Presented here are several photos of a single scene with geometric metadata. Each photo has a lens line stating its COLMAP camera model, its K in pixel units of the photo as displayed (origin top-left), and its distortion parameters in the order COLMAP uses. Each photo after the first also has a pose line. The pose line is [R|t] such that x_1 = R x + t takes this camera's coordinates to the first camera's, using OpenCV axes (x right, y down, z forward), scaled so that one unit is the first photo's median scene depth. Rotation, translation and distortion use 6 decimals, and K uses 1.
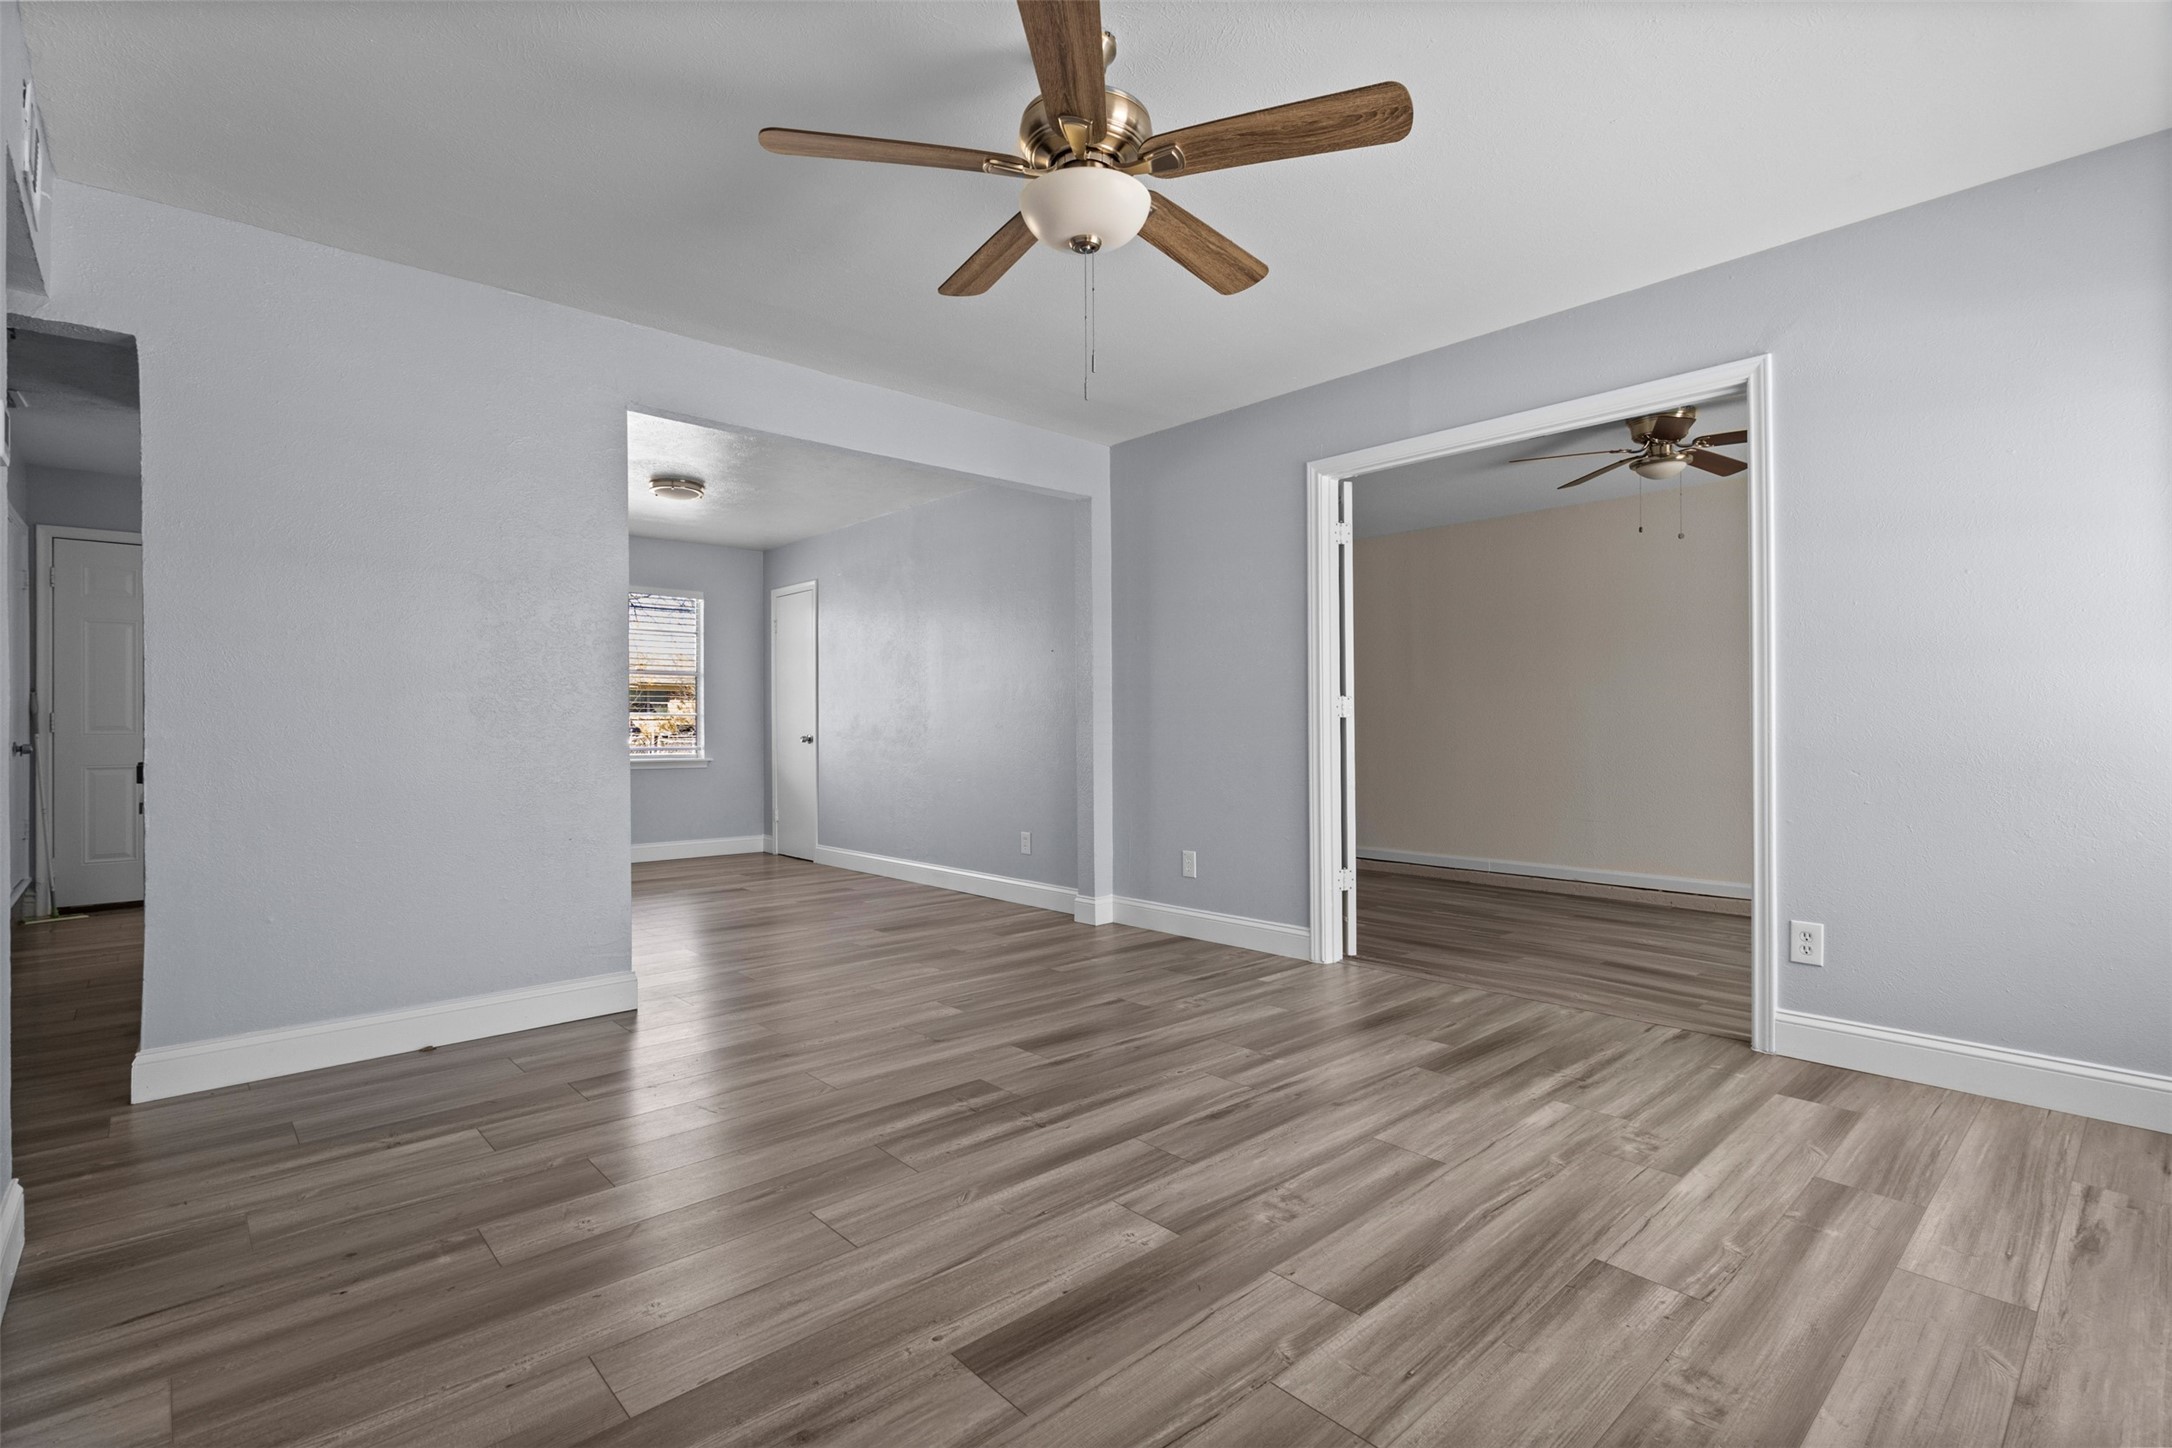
lens RADIAL K [[1007.2, 0, 1086.0], [0, 1007.2, 724.0], [0, 0, 1]] dist [0.000692, 0.000463]
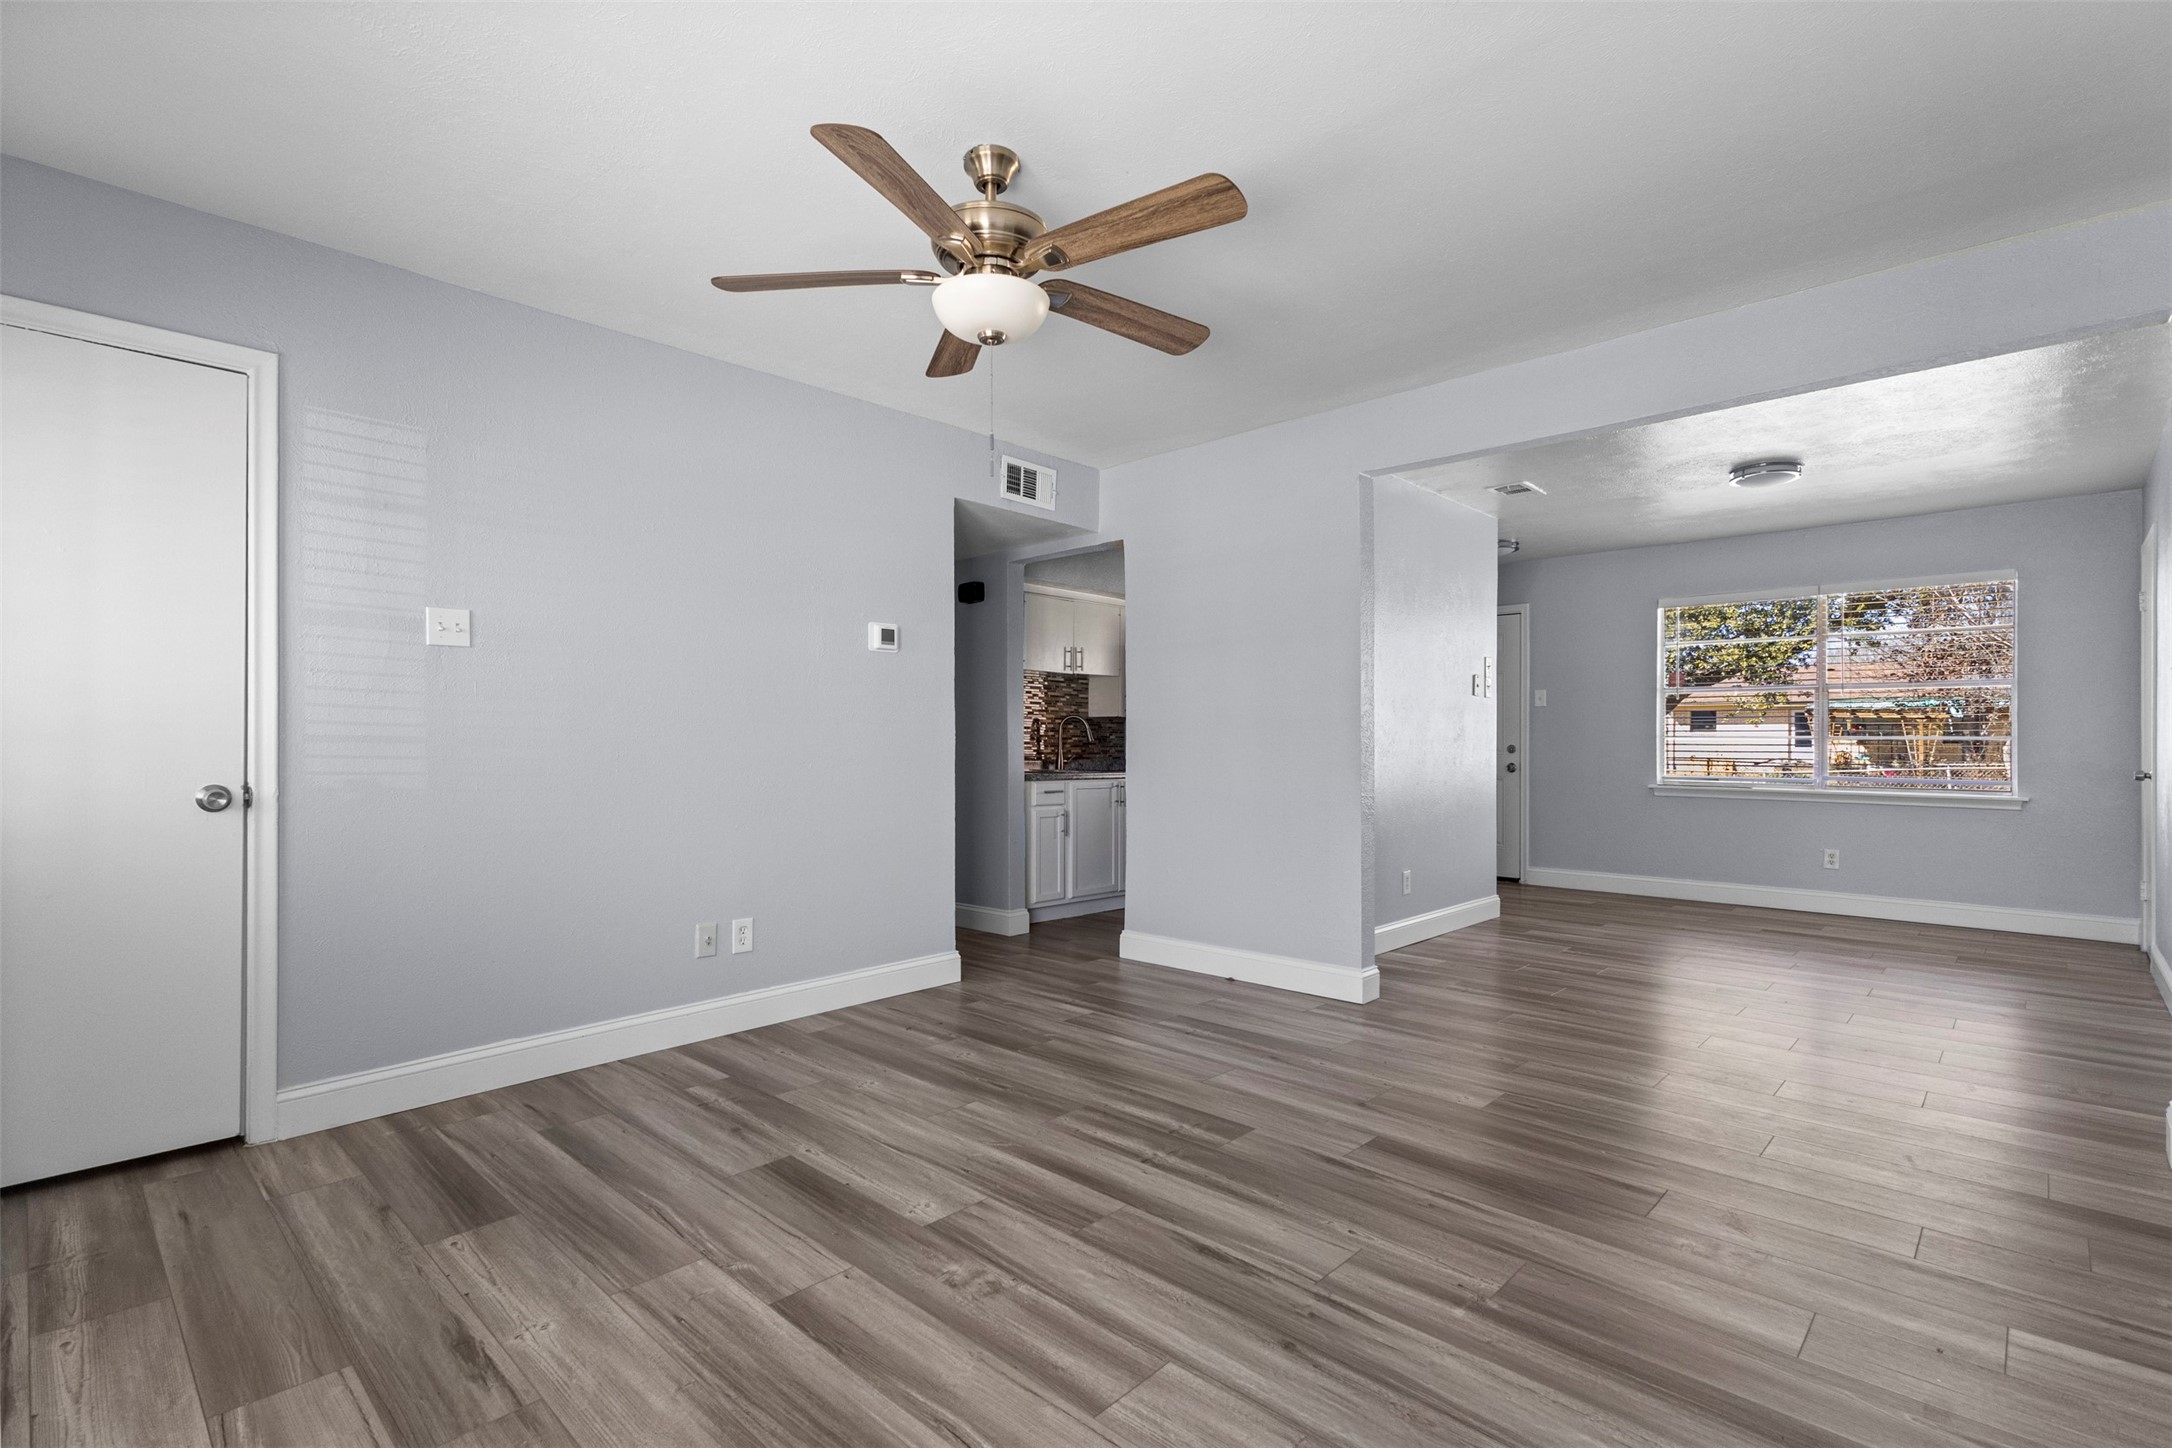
lens RADIAL K [[1004.8, 0, 1083.4], [0, 1004.8, 748.0], [0, 0, 1]] dist [0.001139, 0.000713]
pose [[0.068005, 0.009364, -0.997641, 0.980319], [0.000464, 0.999956, 0.009417, -0.027099], [0.997685, -0.001104, 0.067997, 0.891357]]
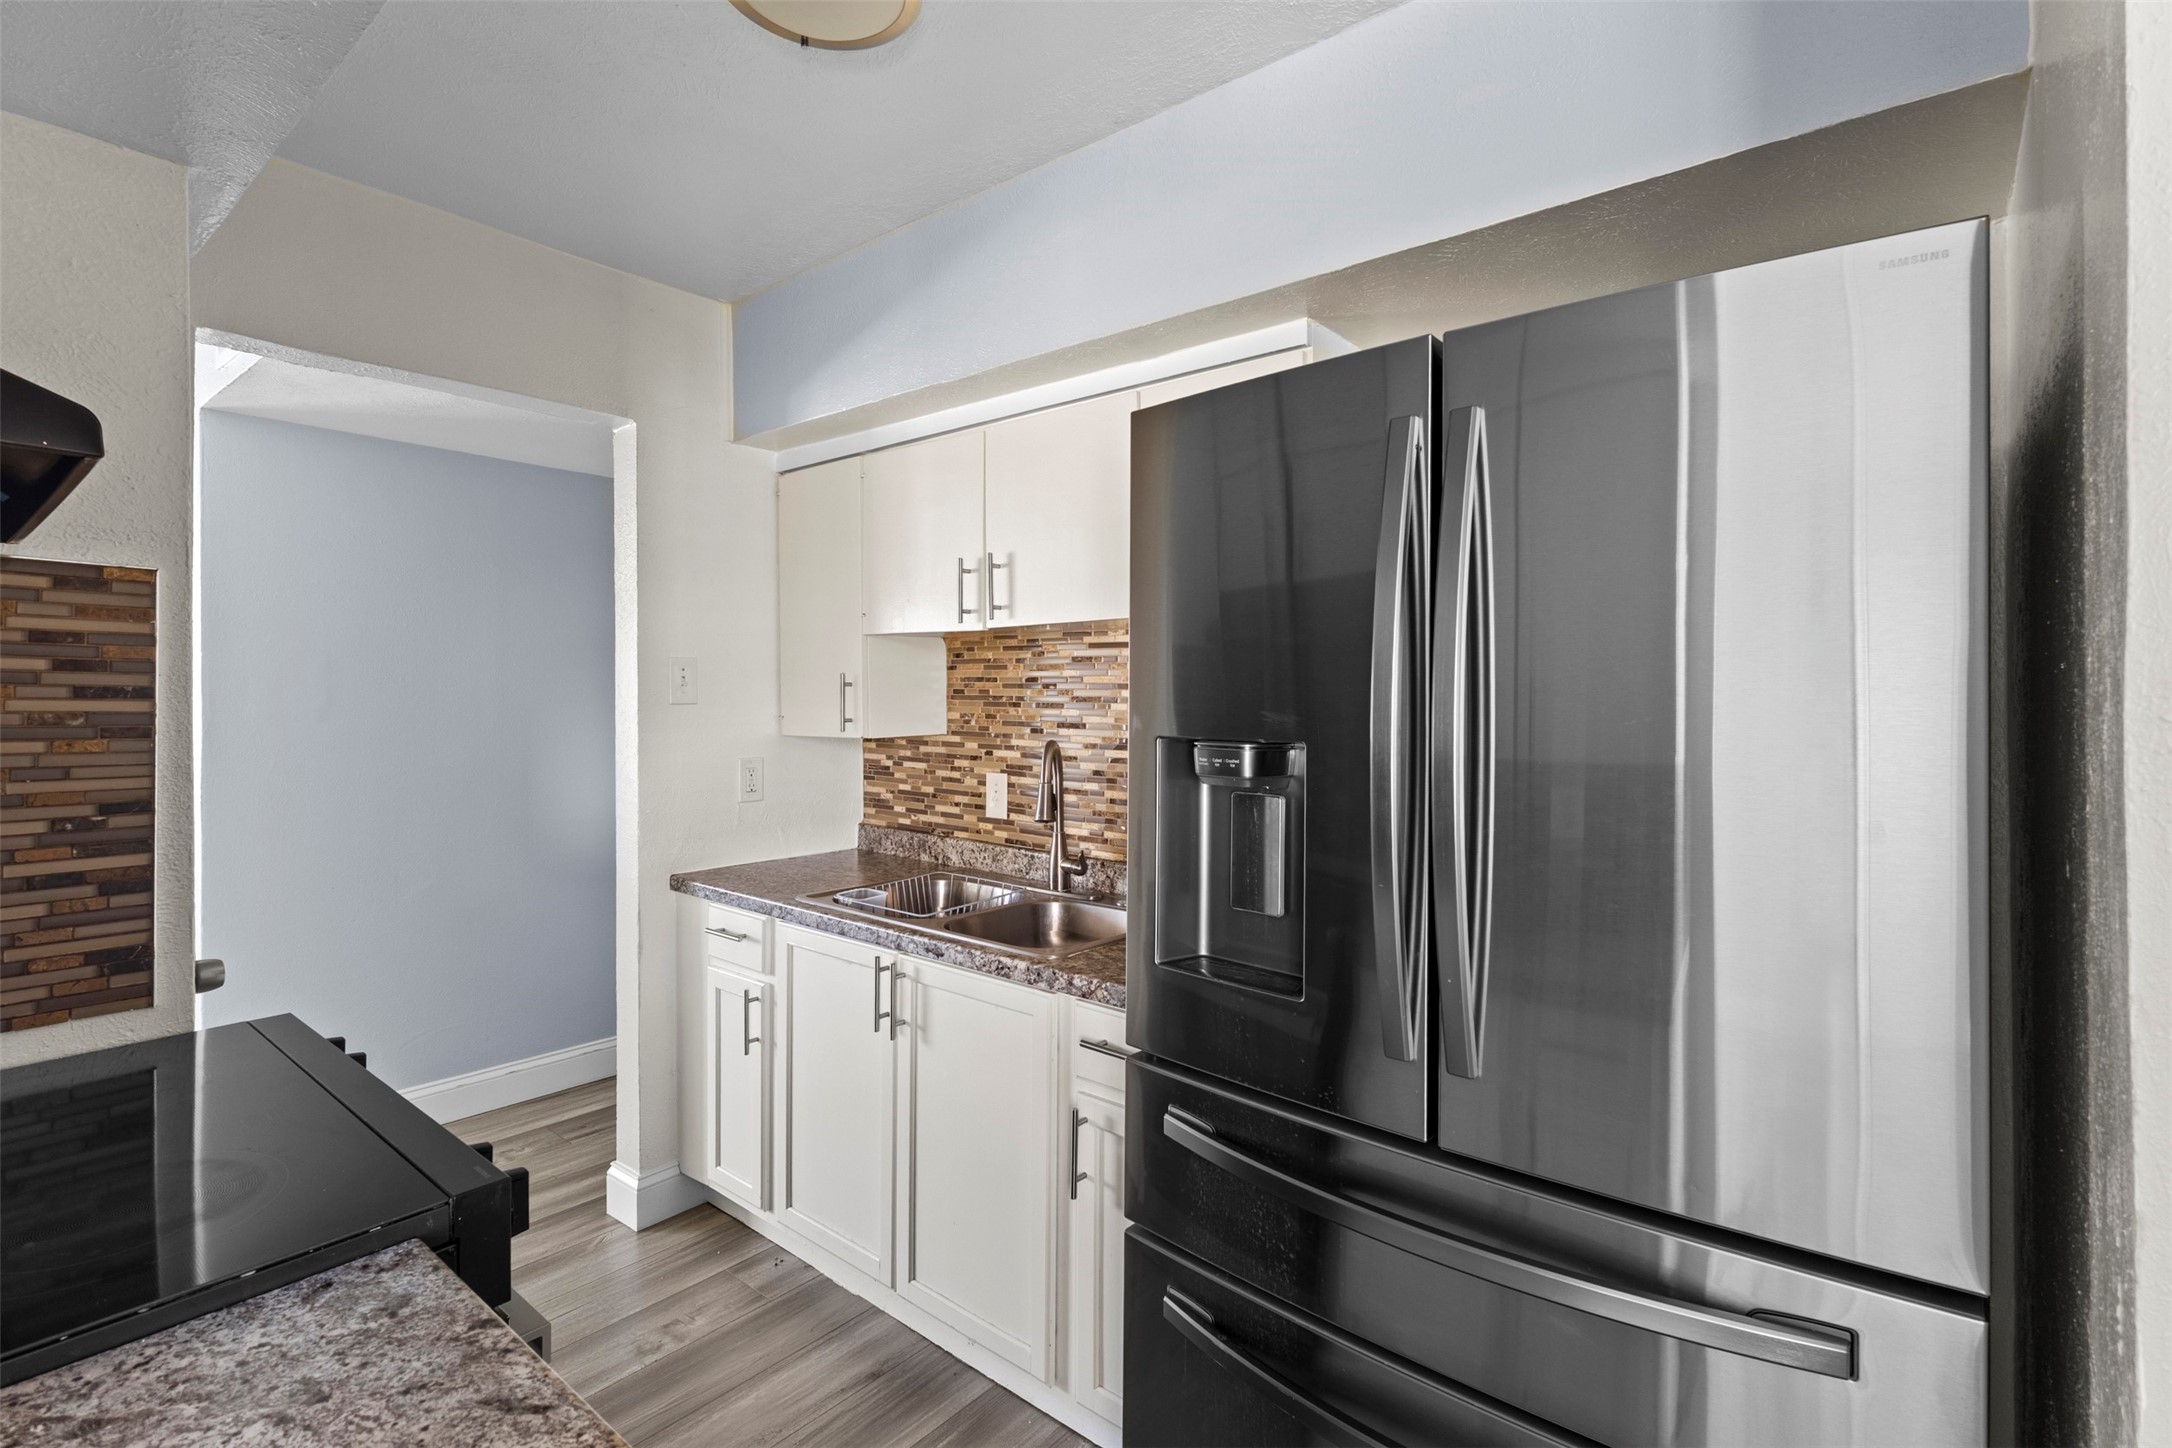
lens RADIAL K [[1015.3, 0, 1085.7], [0, 1015.3, 702.5], [0, 0, 1]] dist [0.002508, 0.000094]
pose [[-0.991981, 0.001625, -0.126375, -1.665705], [0.001103, 0.999991, 0.004199, -0.131730], [0.126381, 0.004026, -0.991974, 2.046364]]
